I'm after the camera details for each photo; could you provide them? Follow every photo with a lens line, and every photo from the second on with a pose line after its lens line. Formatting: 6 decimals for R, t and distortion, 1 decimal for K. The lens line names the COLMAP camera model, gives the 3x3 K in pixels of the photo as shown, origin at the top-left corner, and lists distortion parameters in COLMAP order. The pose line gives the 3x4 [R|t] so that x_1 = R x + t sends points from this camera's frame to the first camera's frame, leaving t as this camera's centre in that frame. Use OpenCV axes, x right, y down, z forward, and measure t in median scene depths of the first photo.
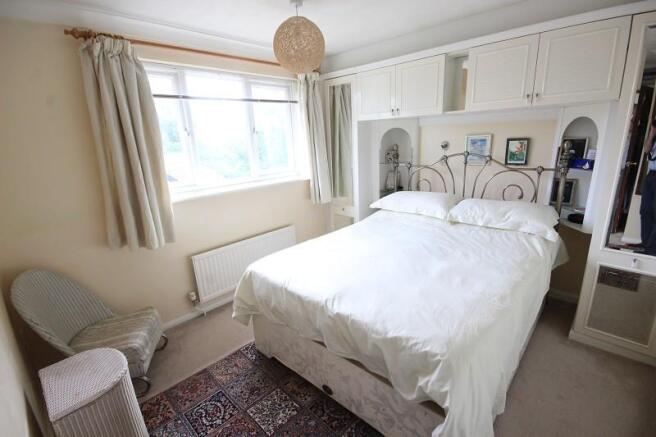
lens RADIAL K [[302.9, 0, 329.8], [0, 302.9, 219.1], [0, 0, 1]] dist [-0.000920, -0.003346]
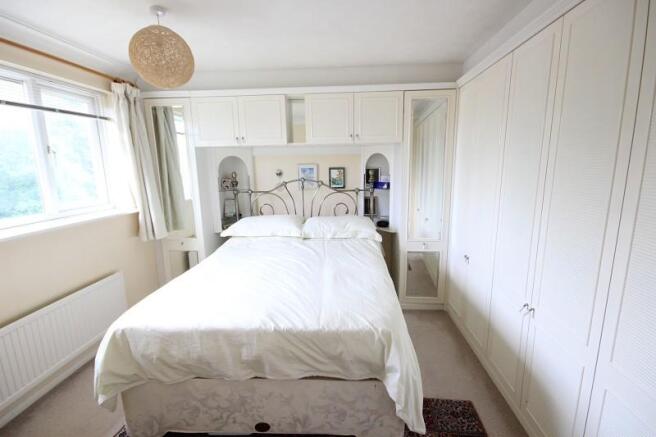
lens RADIAL K [[302.9, 0, 344.0], [0, 302.9, 216.5], [0, 0, 1]] dist [-0.000920, -0.003346]
pose [[0.762967, -0.080834, 0.641364, -0.190177], [0.152328, 0.986693, -0.056852, 0.013266], [-0.628234, 0.141074, 0.765128, 0.029797]]
